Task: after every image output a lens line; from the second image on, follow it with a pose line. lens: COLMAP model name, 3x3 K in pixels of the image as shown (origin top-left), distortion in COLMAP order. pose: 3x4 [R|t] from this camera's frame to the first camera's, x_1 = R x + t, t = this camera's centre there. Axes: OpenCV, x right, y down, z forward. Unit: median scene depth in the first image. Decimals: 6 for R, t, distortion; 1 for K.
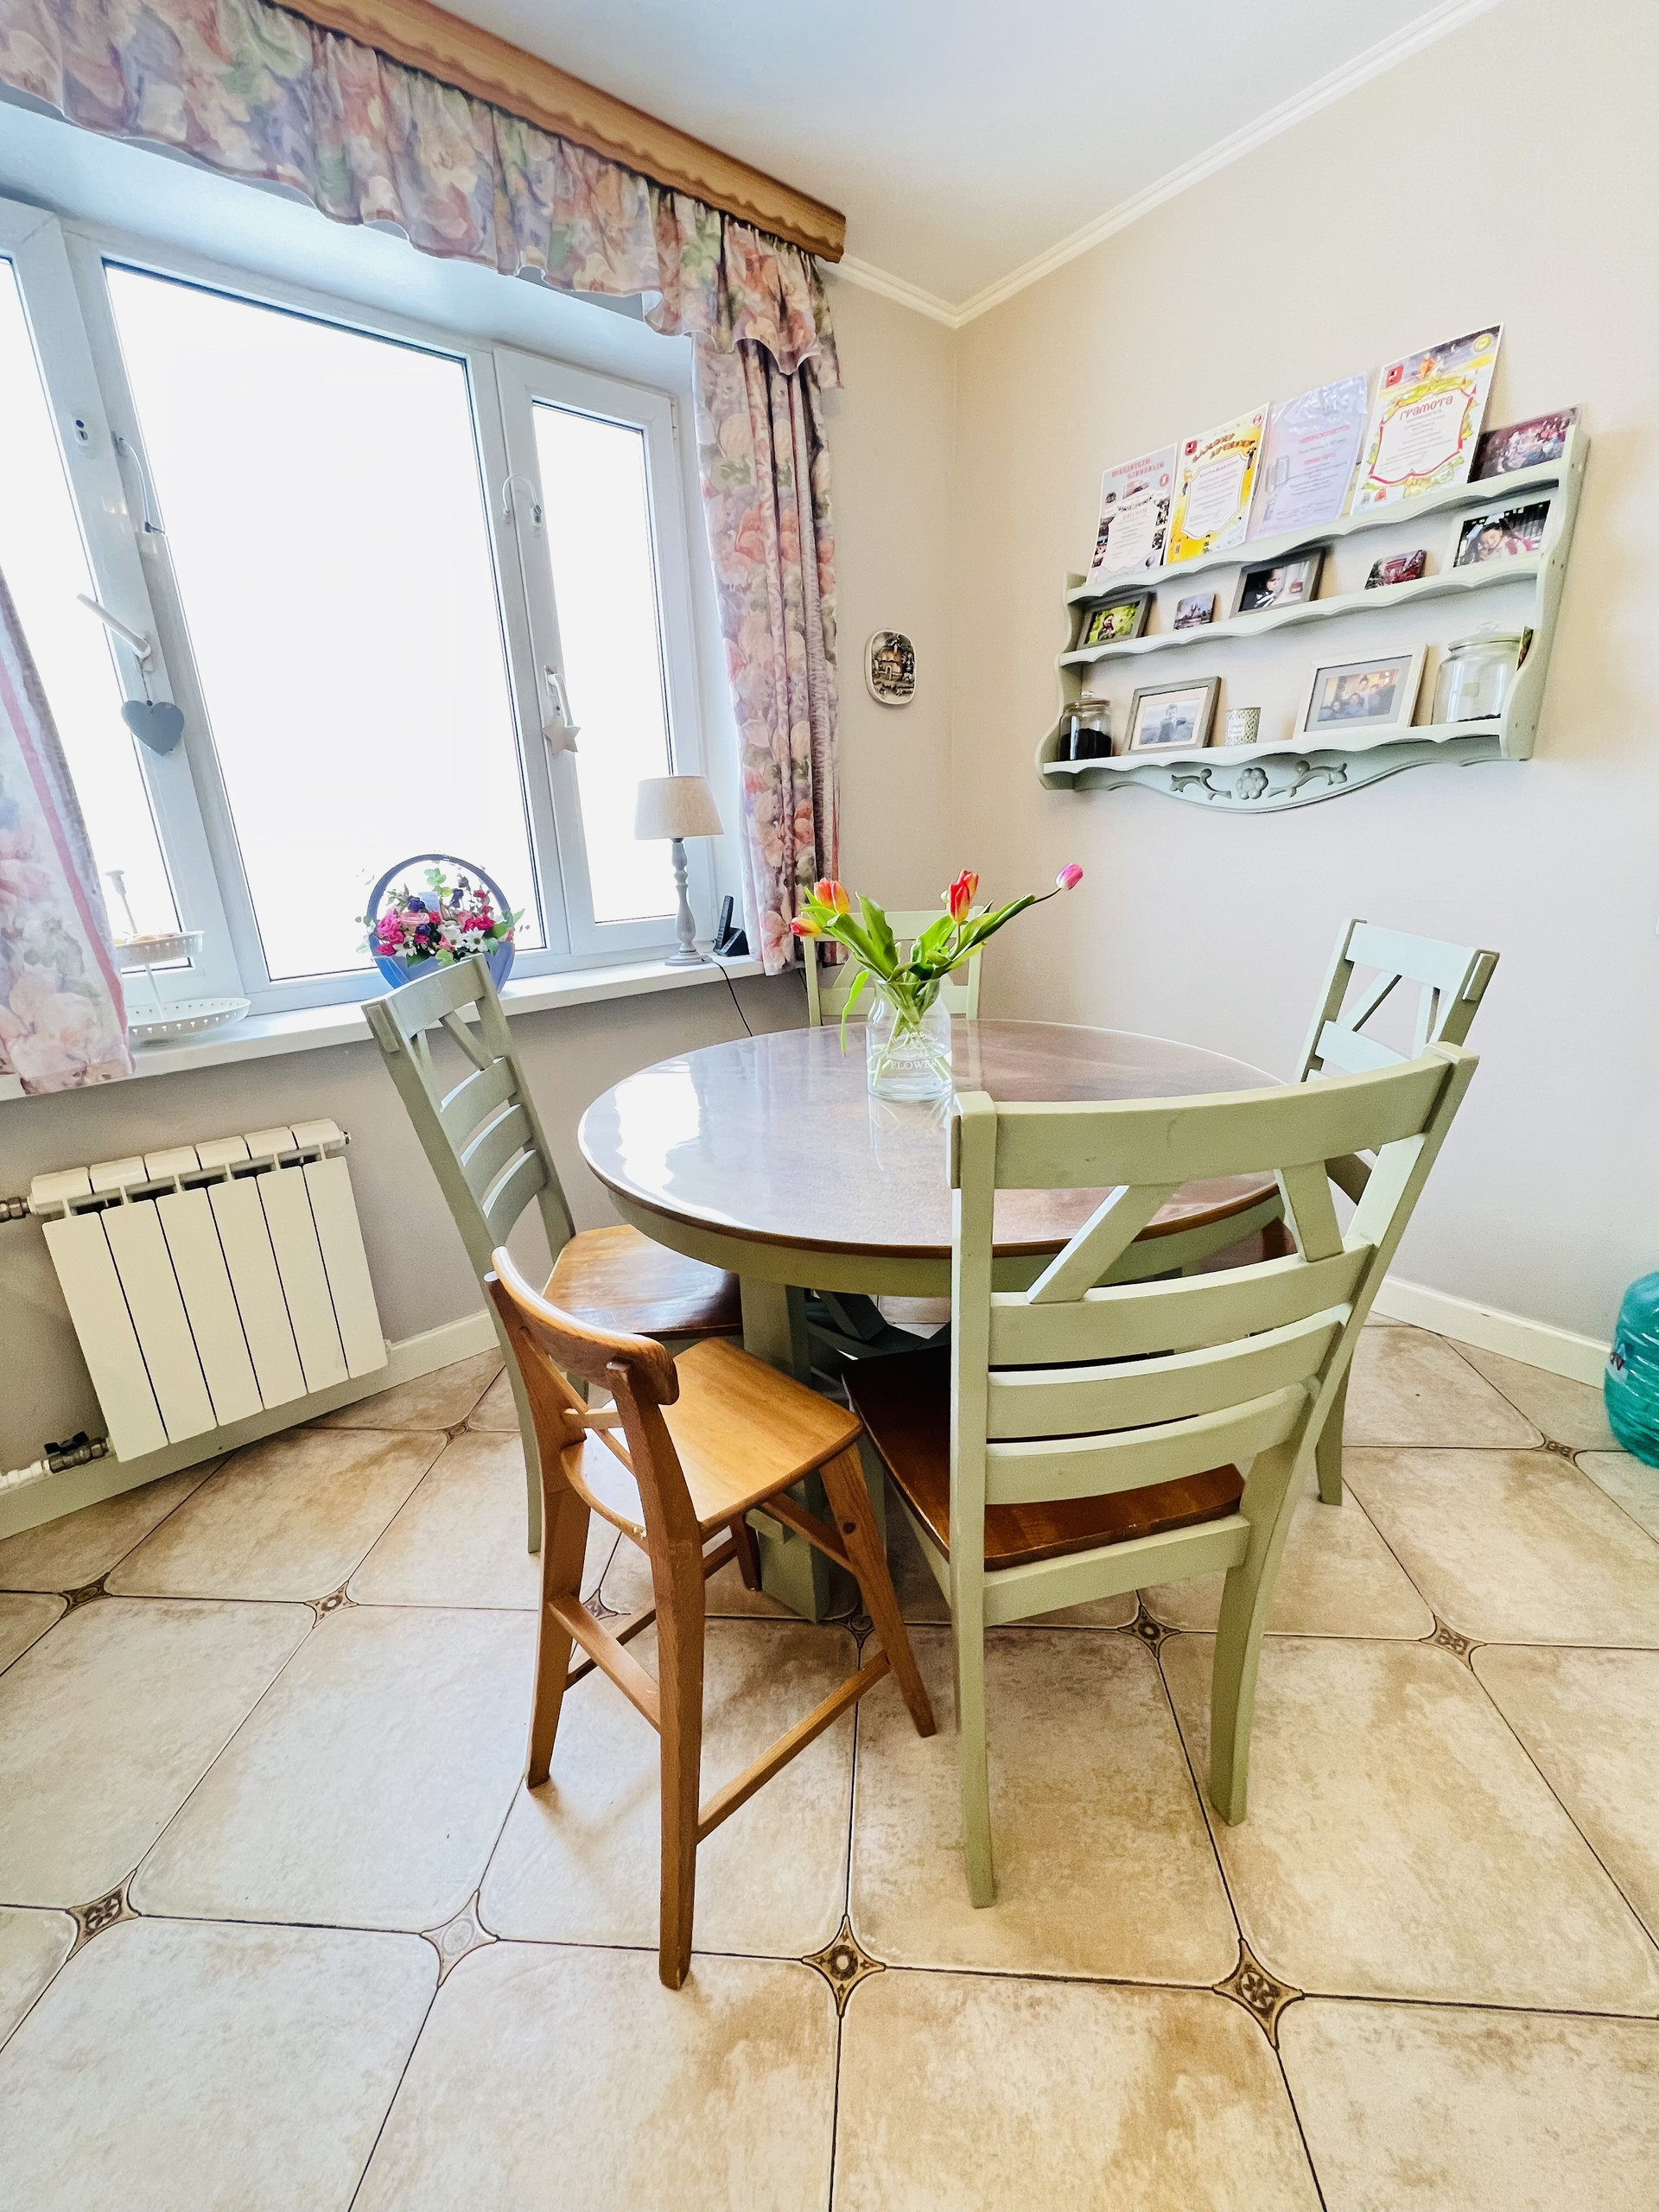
lens RADIAL K [[886.9, 0, 831.6], [0, 886.9, 1104.7], [0, 0, 1]] dist [-0.000527, 0.000119]
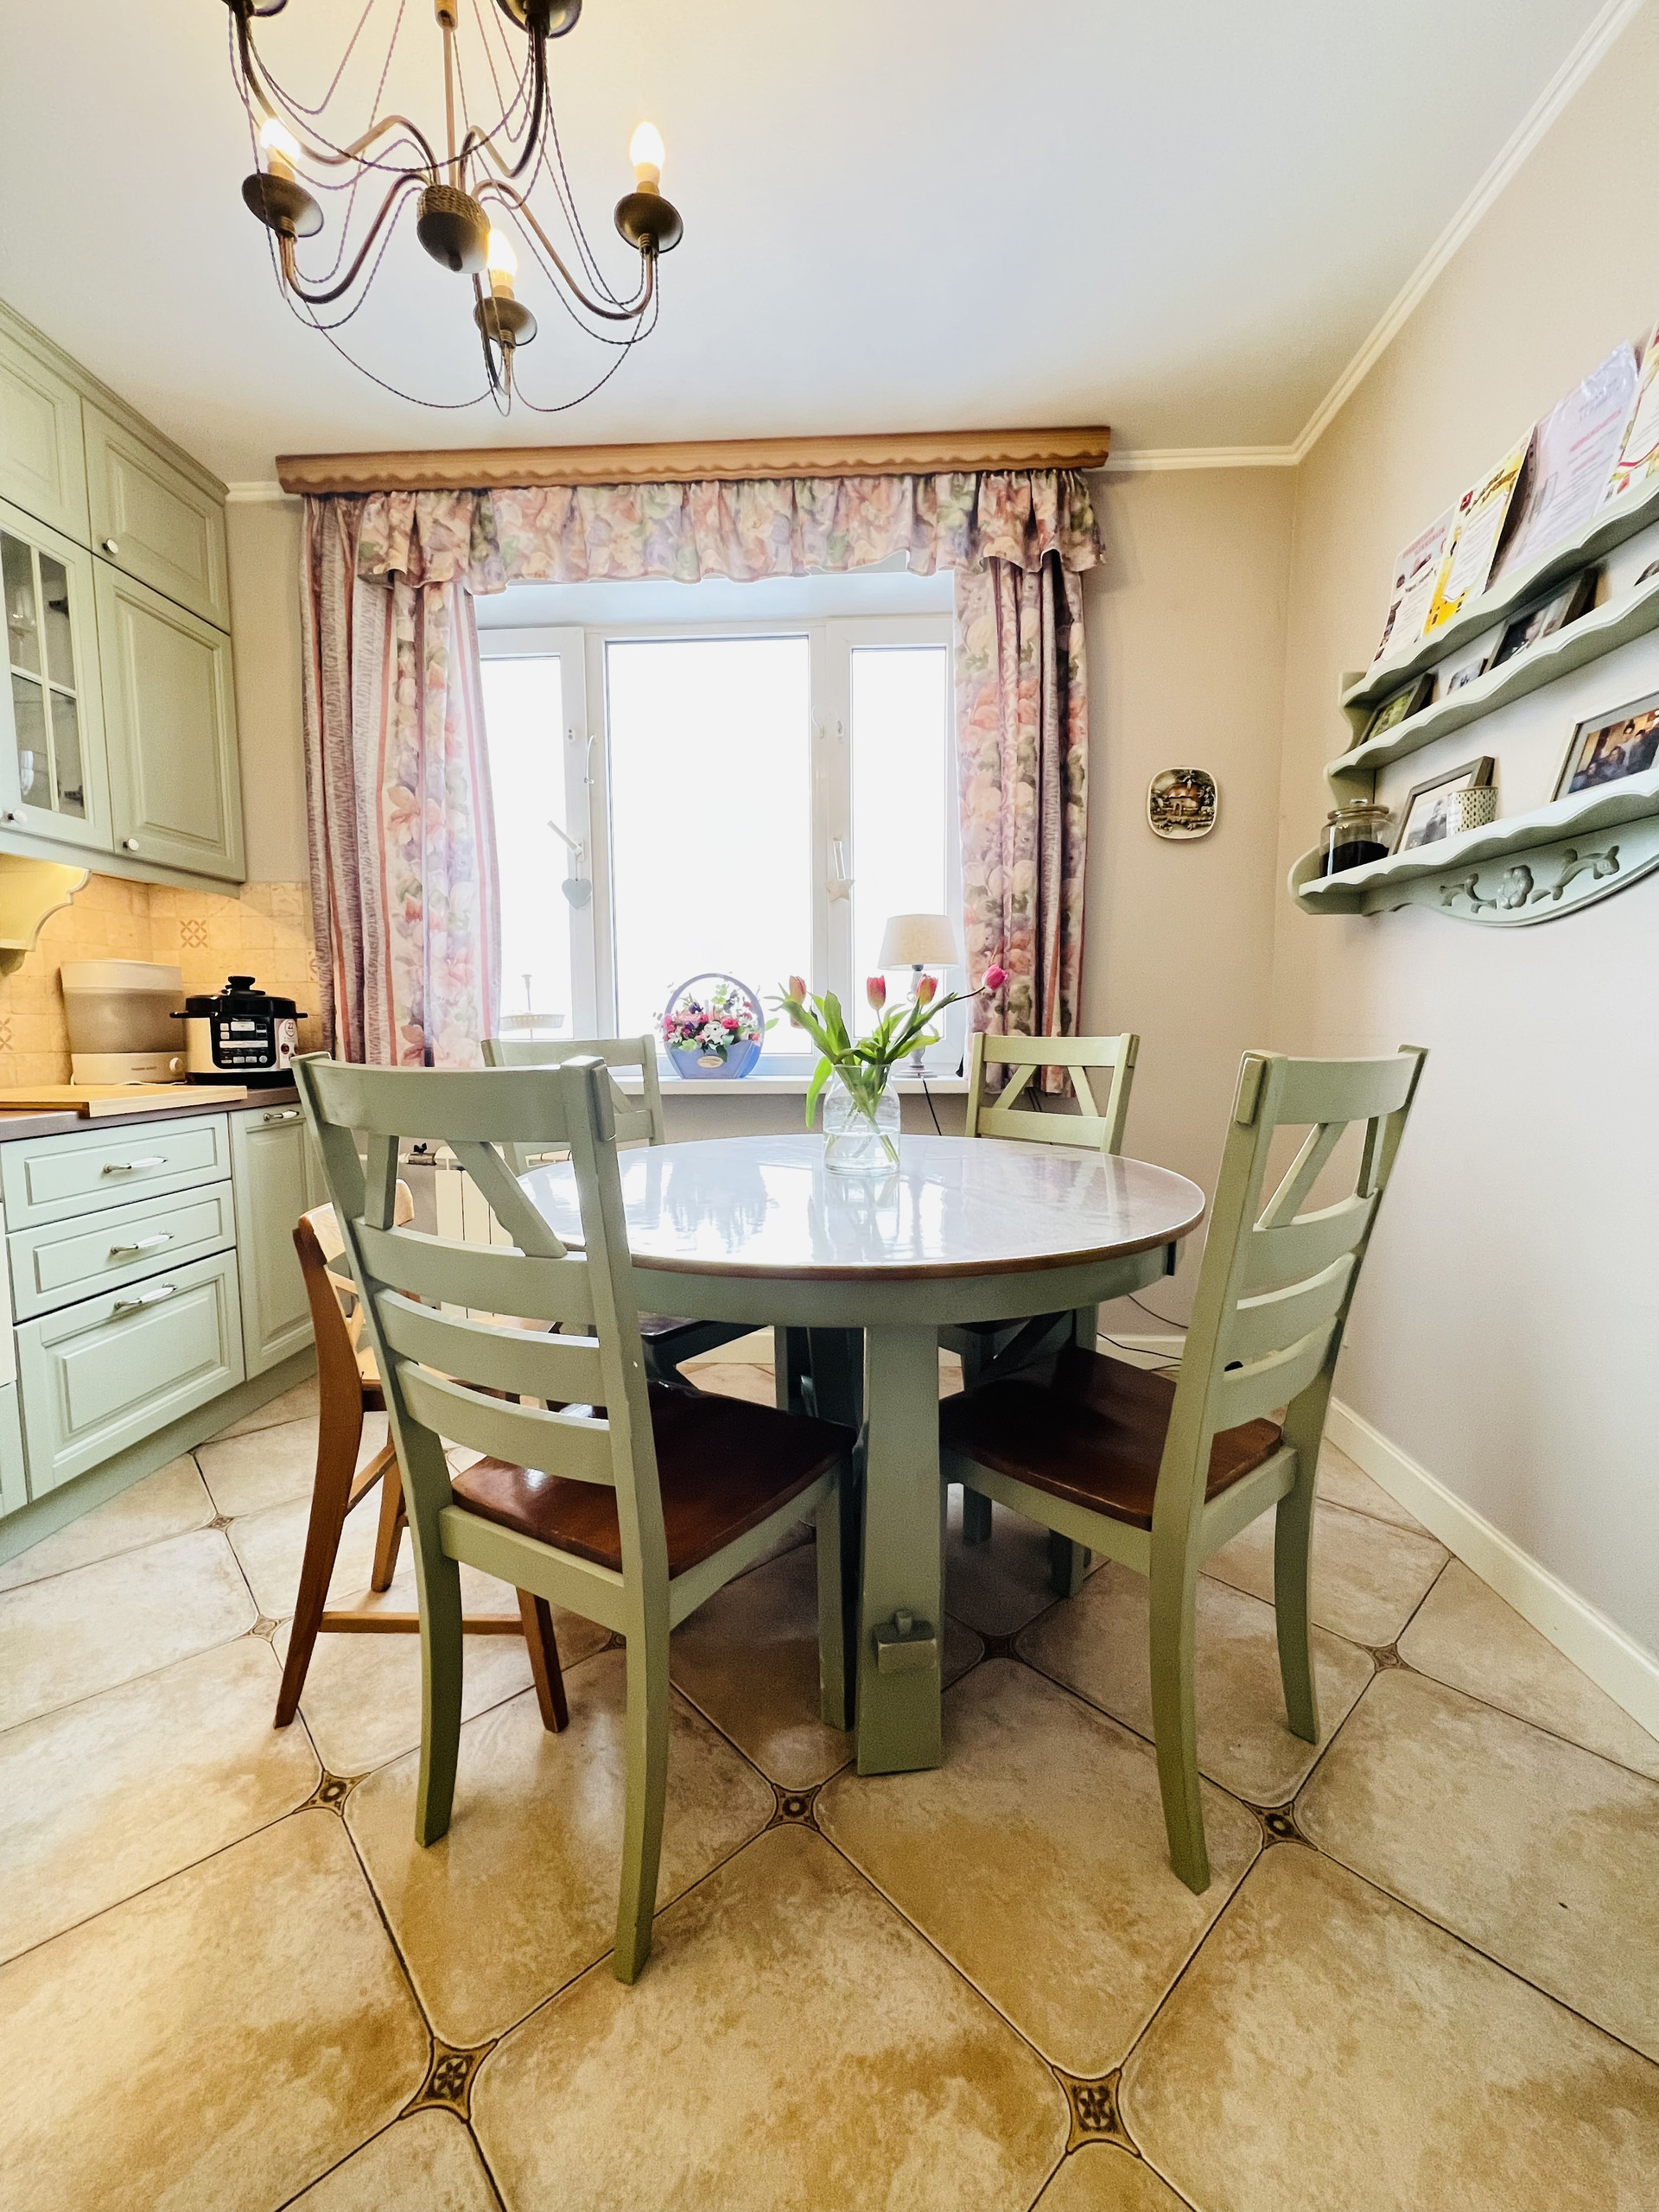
lens RADIAL K [[886.9, 0, 830.7], [0, 886.9, 1103.9], [0, 0, 1]] dist [-0.000527, 0.000119]
pose [[0.729472, 0.100370, -0.676606, 0.747127], [-0.227521, 0.968455, -0.101634, 0.011425], [0.645062, 0.228081, 0.729297, 0.201915]]
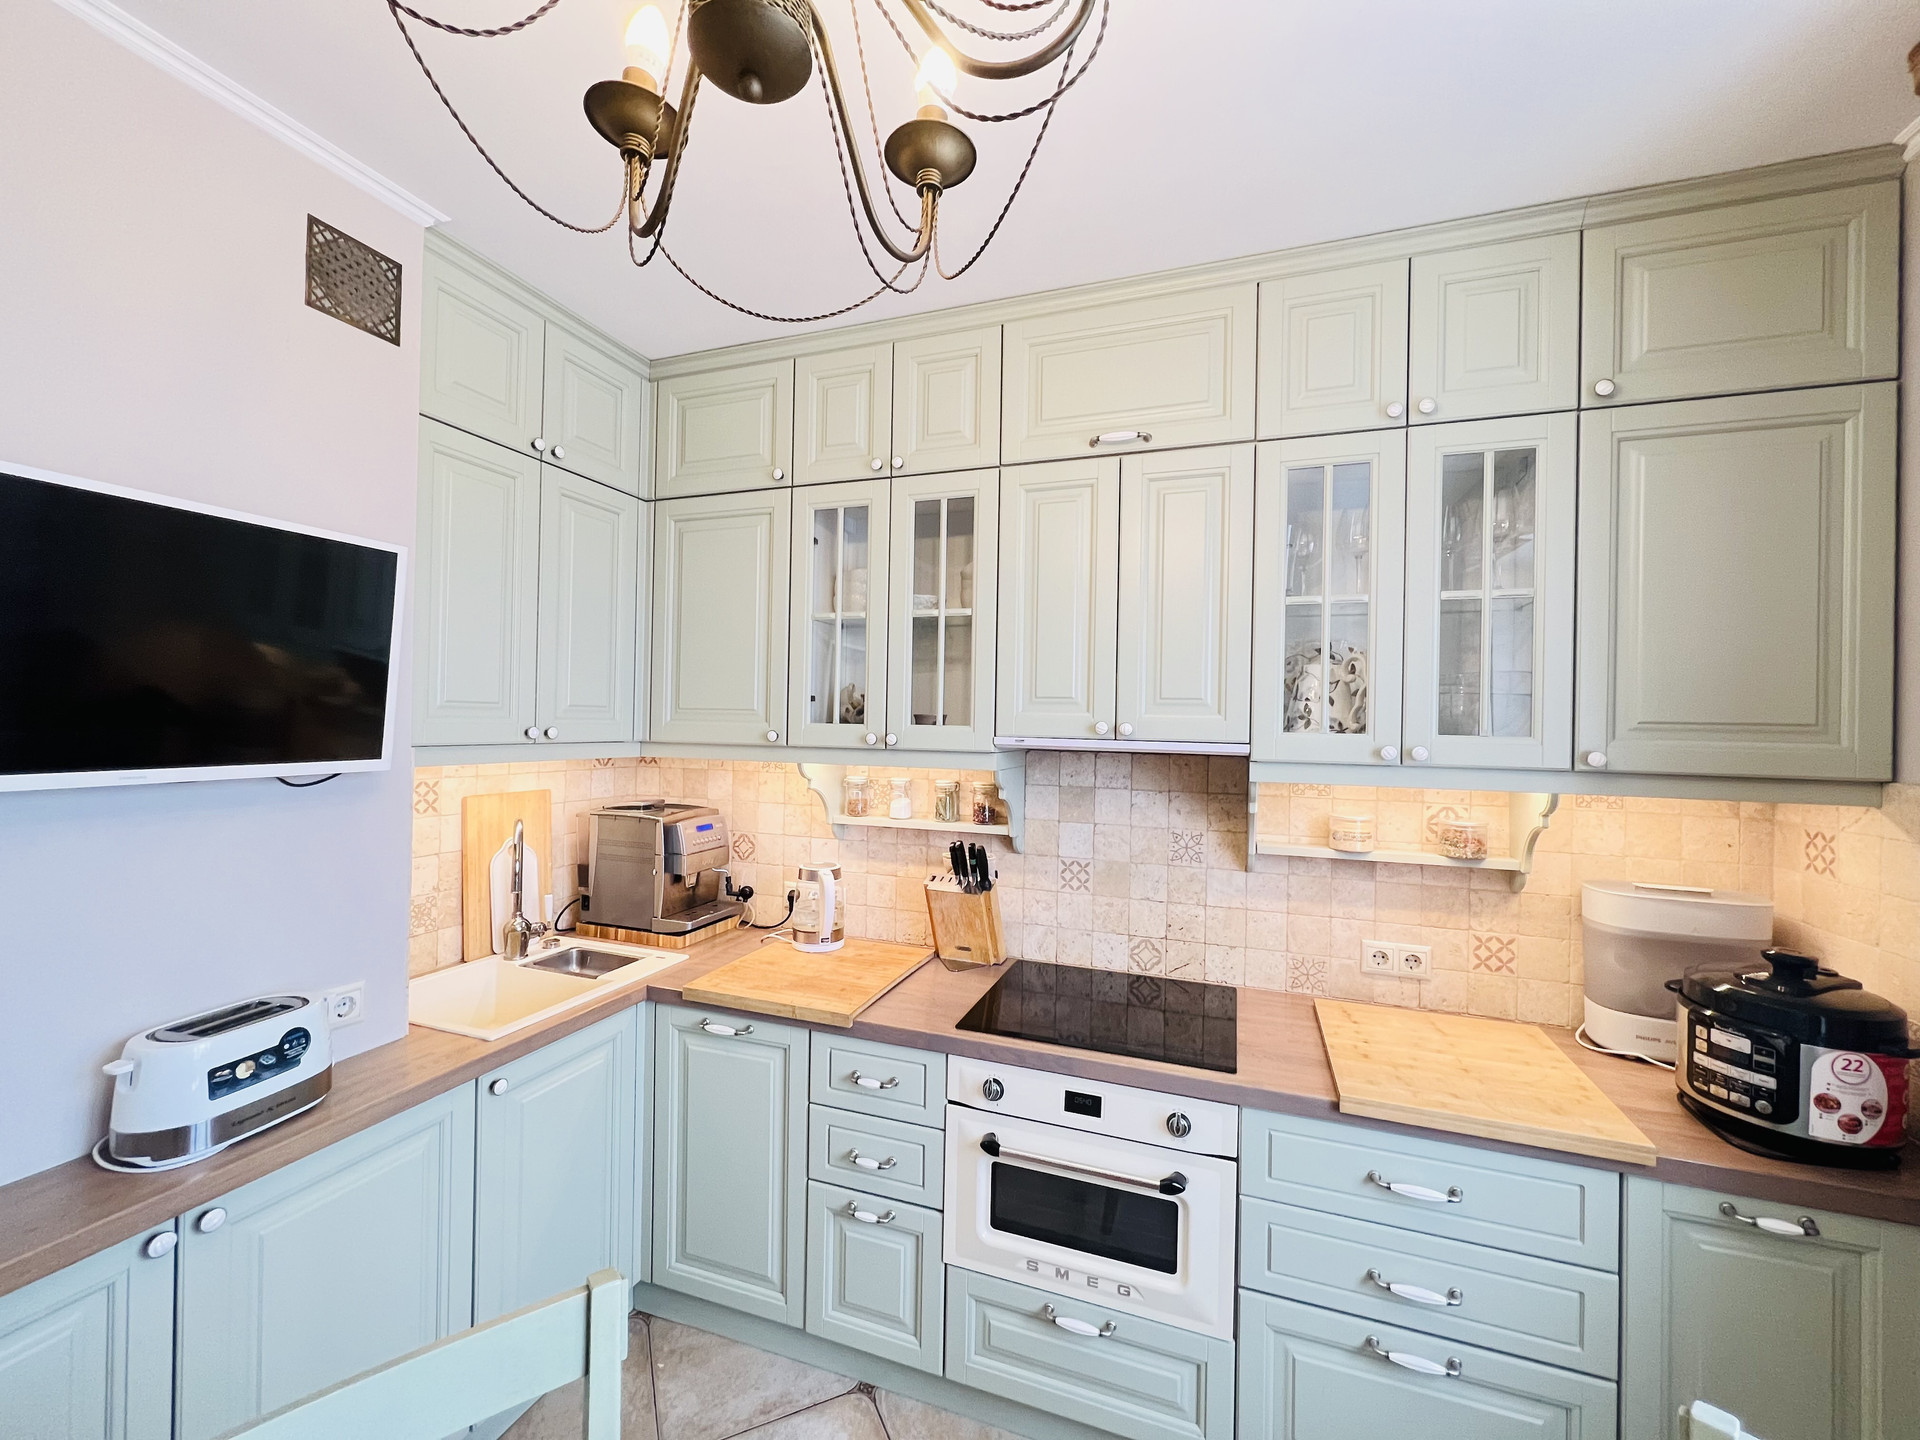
lens RADIAL K [[769.8, 0, 958.2], [0, 769.8, 717.9], [0, 0, 1]] dist [-0.000527, 0.000119]
pose [[-0.866724, 0.020910, -0.498350, 0.102507], [-0.132715, 0.953437, 0.270821, -0.457854], [0.480809, 0.300865, -0.823592, 0.778818]]
